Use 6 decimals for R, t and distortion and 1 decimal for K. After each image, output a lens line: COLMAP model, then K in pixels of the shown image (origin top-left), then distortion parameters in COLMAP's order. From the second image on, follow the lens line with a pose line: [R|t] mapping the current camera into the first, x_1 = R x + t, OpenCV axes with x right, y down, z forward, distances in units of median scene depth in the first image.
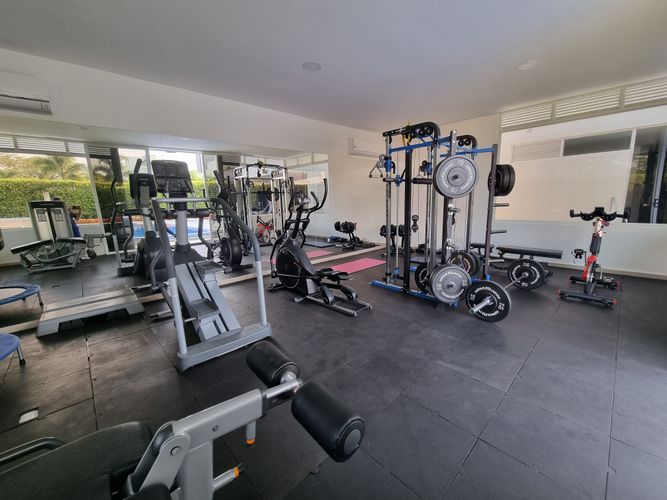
lens RADIAL K [[273.4, 0, 337.8], [0, 273.4, 250.2], [0, 0, 1]] dist [0.000380, -0.000026]
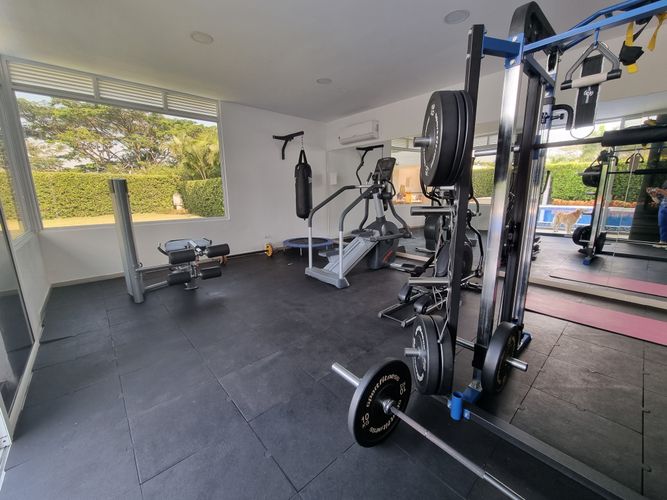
lens RADIAL K [[273.4, 0, 337.8], [0, 273.4, 250.2], [0, 0, 1]] dist [0.000380, -0.000026]
pose [[-0.030539, 0.236928, -0.971047, 1.233587], [-0.169023, 0.956285, 0.238642, -0.226107], [0.985139, 0.171417, 0.010842, 1.118842]]
